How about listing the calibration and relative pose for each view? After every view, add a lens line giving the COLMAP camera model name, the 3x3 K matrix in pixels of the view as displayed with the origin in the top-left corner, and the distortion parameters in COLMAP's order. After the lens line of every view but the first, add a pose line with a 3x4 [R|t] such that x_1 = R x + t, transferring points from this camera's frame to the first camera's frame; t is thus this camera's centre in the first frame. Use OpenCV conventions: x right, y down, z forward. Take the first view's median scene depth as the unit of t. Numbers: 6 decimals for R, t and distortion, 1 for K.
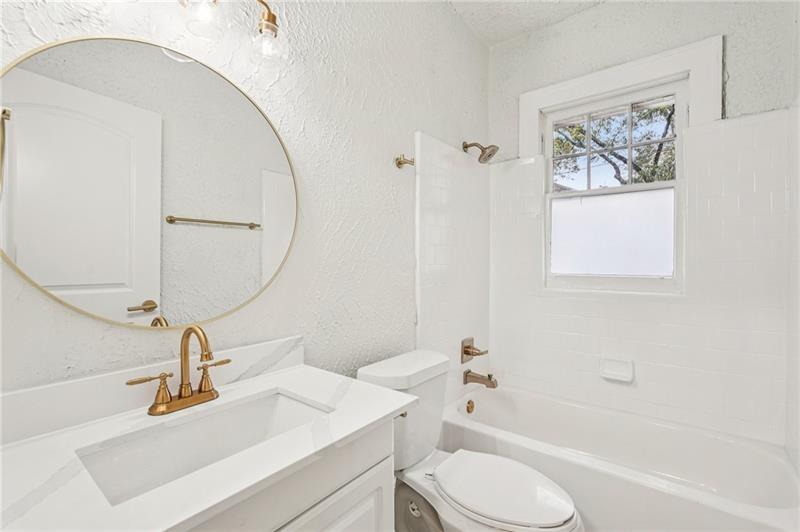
lens RADIAL K [[356.6, 0, 399.6], [0, 356.6, 265.6], [0, 0, 1]] dist [-0.009435, 0.005312]
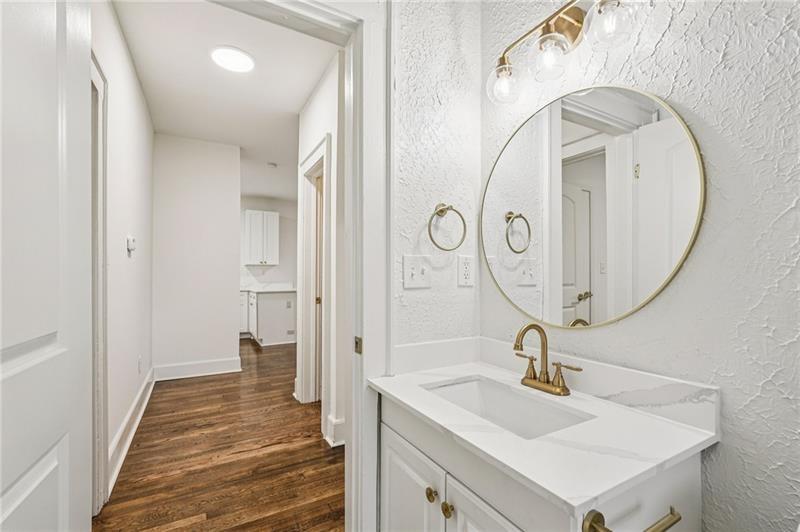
lens RADIAL K [[356.6, 0, 399.5], [0, 356.6, 268.8], [0, 0, 1]] dist [-0.009435, 0.005312]
pose [[-0.382862, -0.014488, -0.923692, 0.742456], [-0.008389, 0.999890, -0.012206, -0.003630], [0.923767, 0.003076, -0.382942, 1.021457]]
